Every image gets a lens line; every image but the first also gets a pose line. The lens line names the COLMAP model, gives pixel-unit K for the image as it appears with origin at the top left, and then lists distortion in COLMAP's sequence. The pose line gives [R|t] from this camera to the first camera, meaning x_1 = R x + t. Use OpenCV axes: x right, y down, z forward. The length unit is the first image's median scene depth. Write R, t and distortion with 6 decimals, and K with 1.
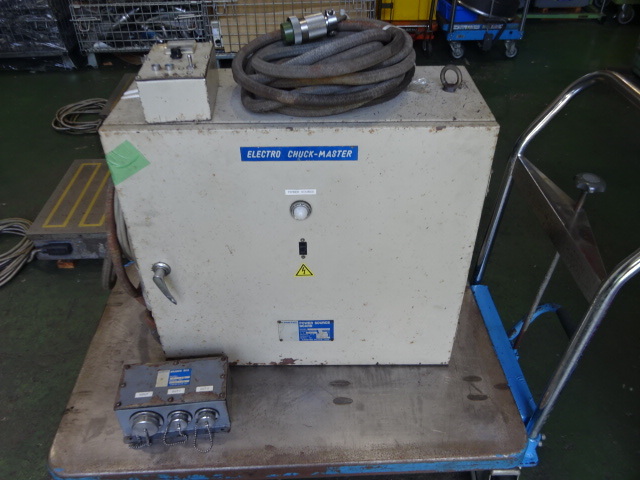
lens RADIAL K [[528.0, 0, 322.1], [0, 528.0, 237.7], [0, 0, 1]] dist [0.011747, -0.011894]
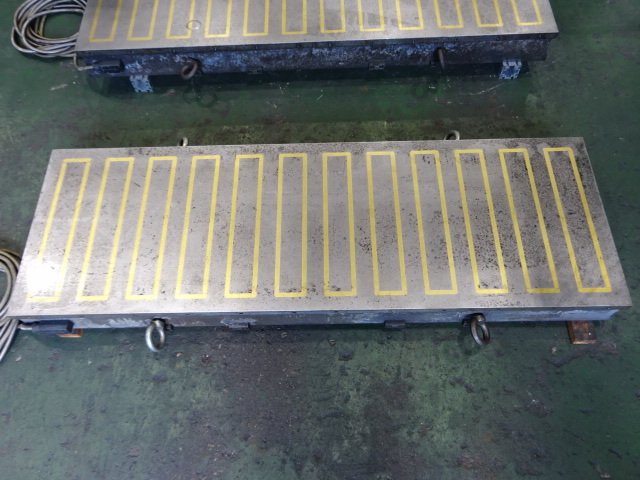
lens RADIAL K [[528.0, 0, 320.9], [0, 528.0, 238.7], [0, 0, 1]] dist [0.011747, -0.011894]
pose [[0.999429, 0.012627, -0.031329, -0.061366], [0.001285, 0.912614, 0.408821, -0.222771], [0.033754, -0.408628, 0.912077, 0.223350]]
